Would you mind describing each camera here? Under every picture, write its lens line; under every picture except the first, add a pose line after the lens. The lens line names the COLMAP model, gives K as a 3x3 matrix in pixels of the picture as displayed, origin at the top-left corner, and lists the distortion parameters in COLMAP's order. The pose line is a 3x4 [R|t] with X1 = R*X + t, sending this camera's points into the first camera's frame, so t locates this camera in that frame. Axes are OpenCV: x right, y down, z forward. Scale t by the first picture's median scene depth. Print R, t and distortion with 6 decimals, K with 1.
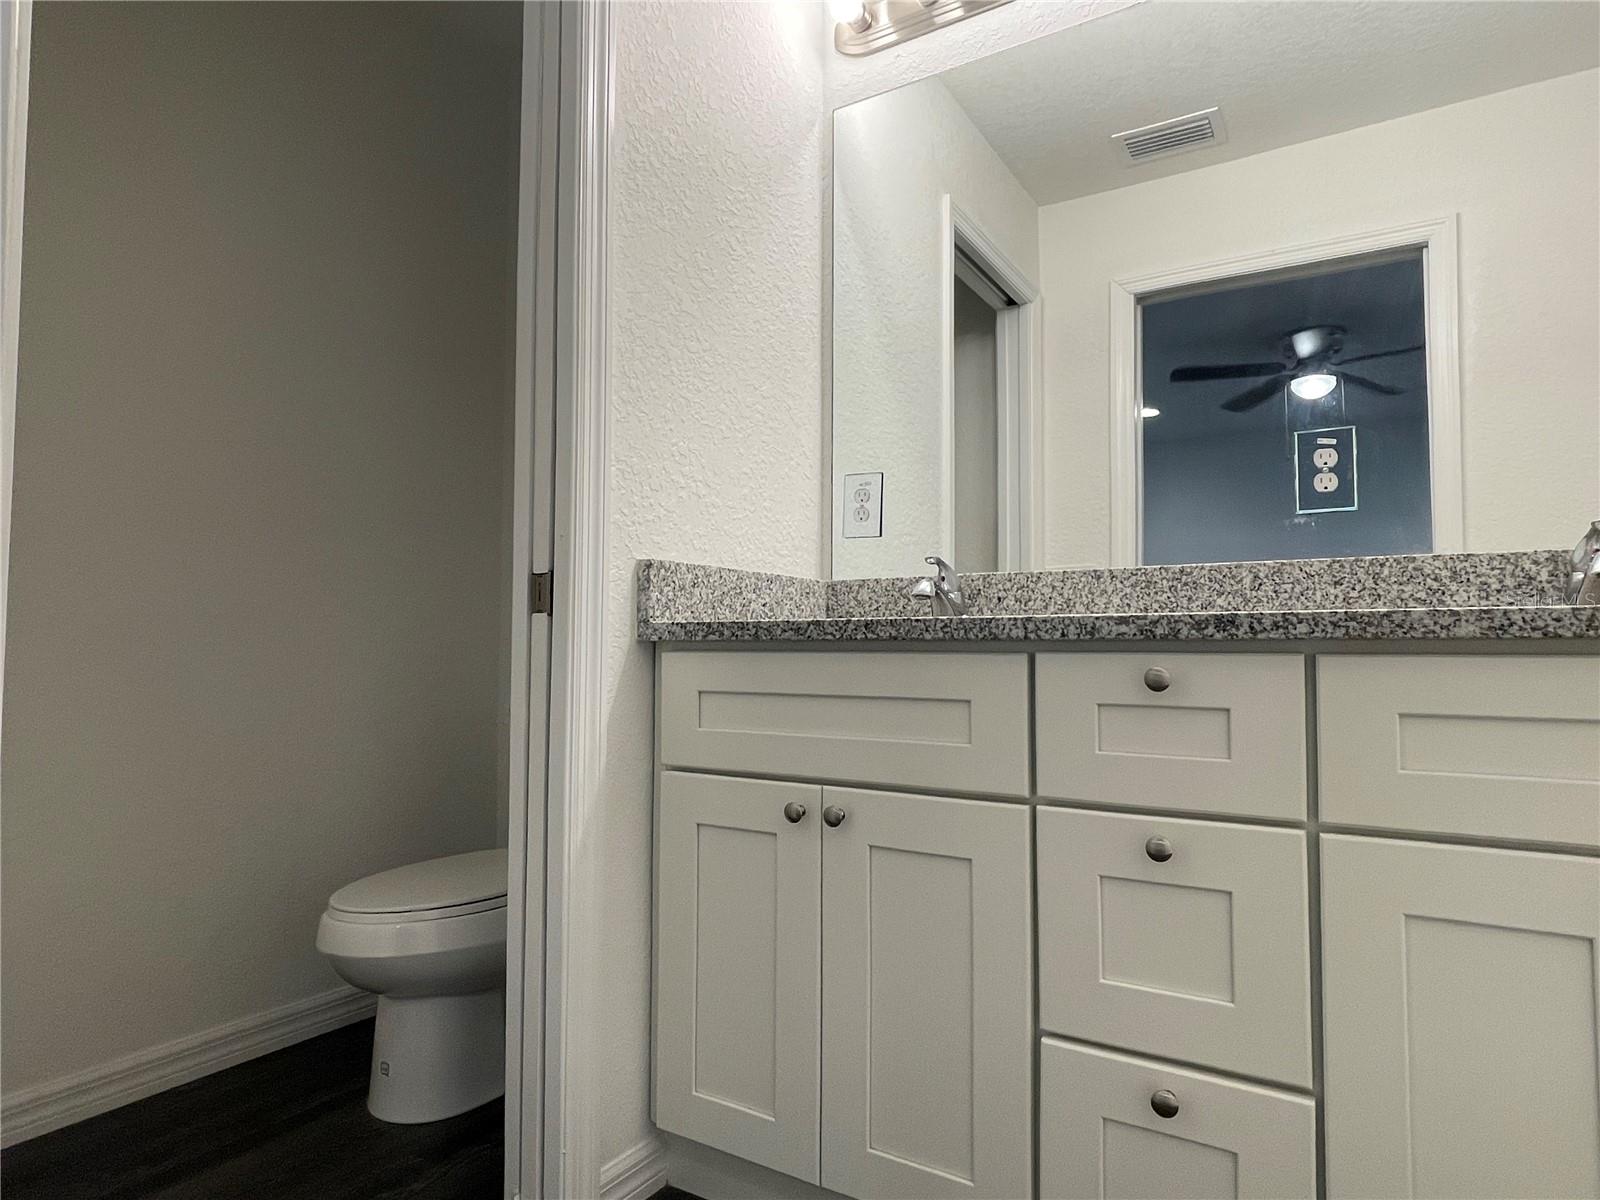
lens RADIAL K [[939.5, 0, 798.6], [0, 939.5, 594.6], [0, 0, 1]] dist [0.004471, -0.011629]
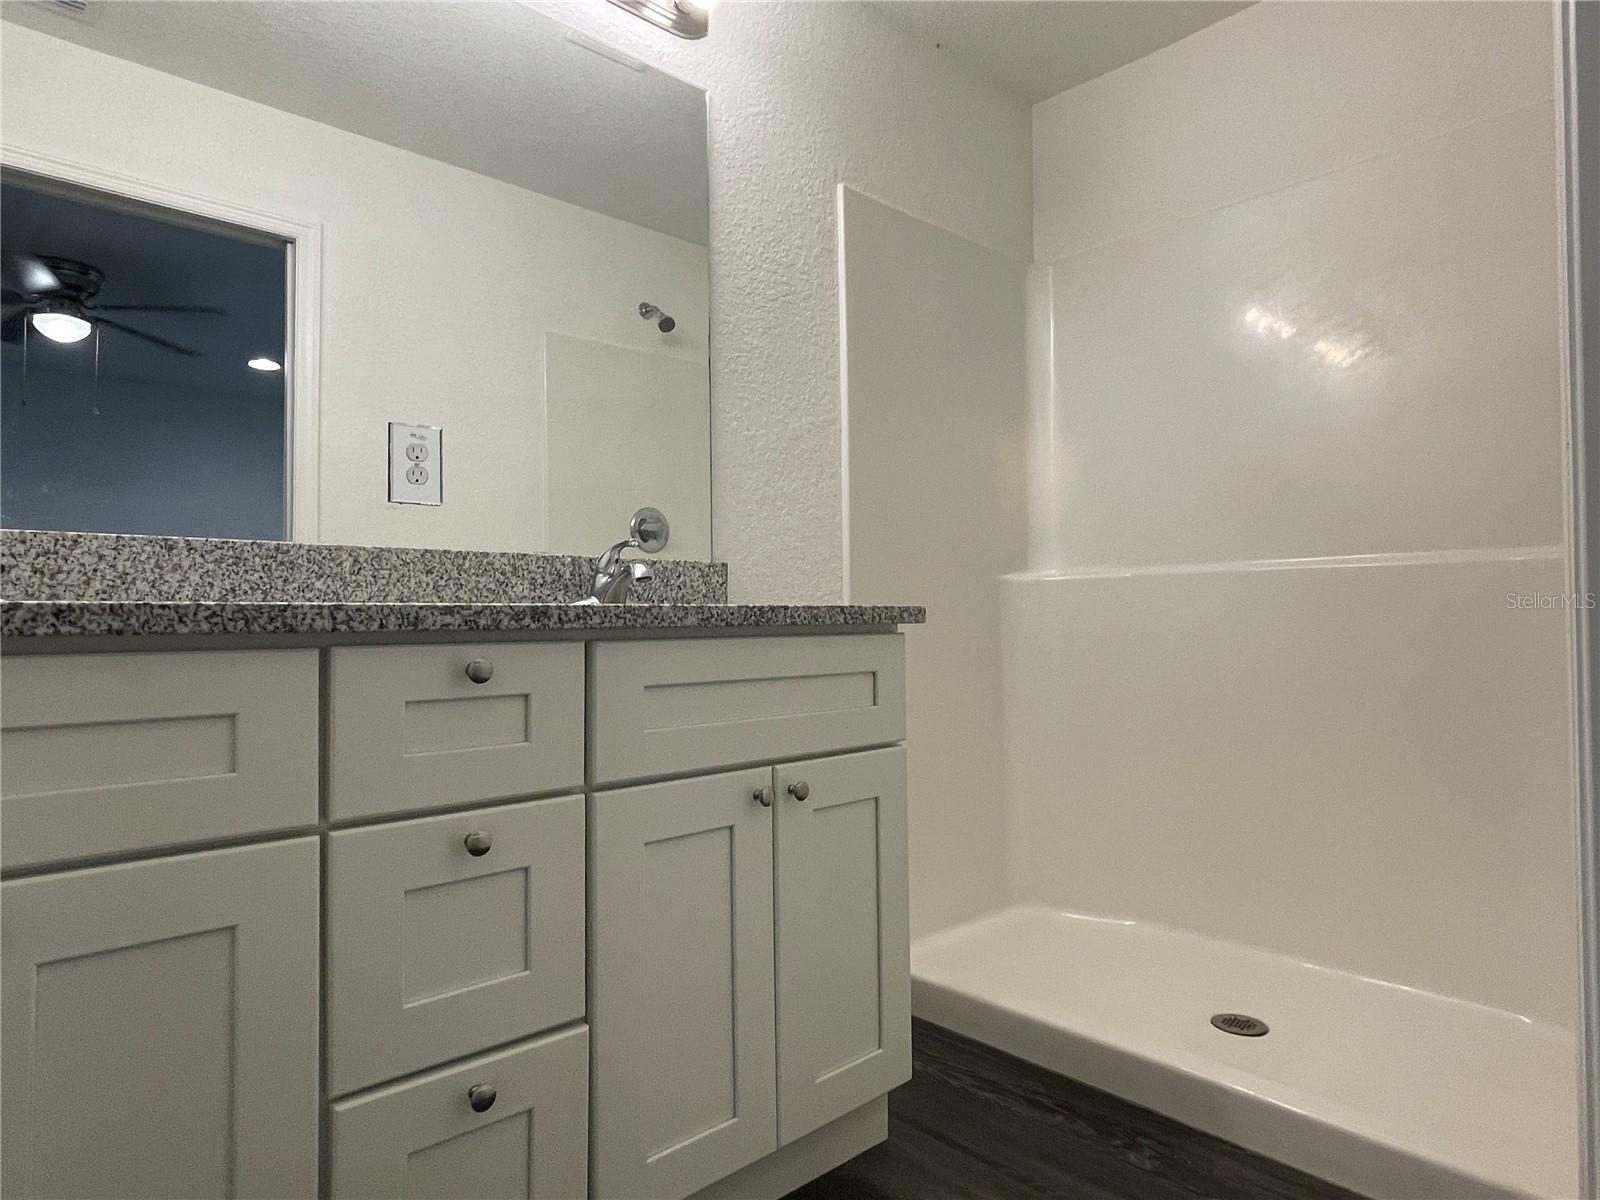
lens RADIAL K [[939.5, 0, 798.6], [0, 939.5, 594.6], [0, 0, 1]] dist [0.004471, -0.011629]
pose [[0.251063, 0.018994, 0.967784, -0.428913], [-0.048349, 0.998806, -0.007060, 0.001239], [-0.966763, -0.045019, 0.251681, 0.382010]]
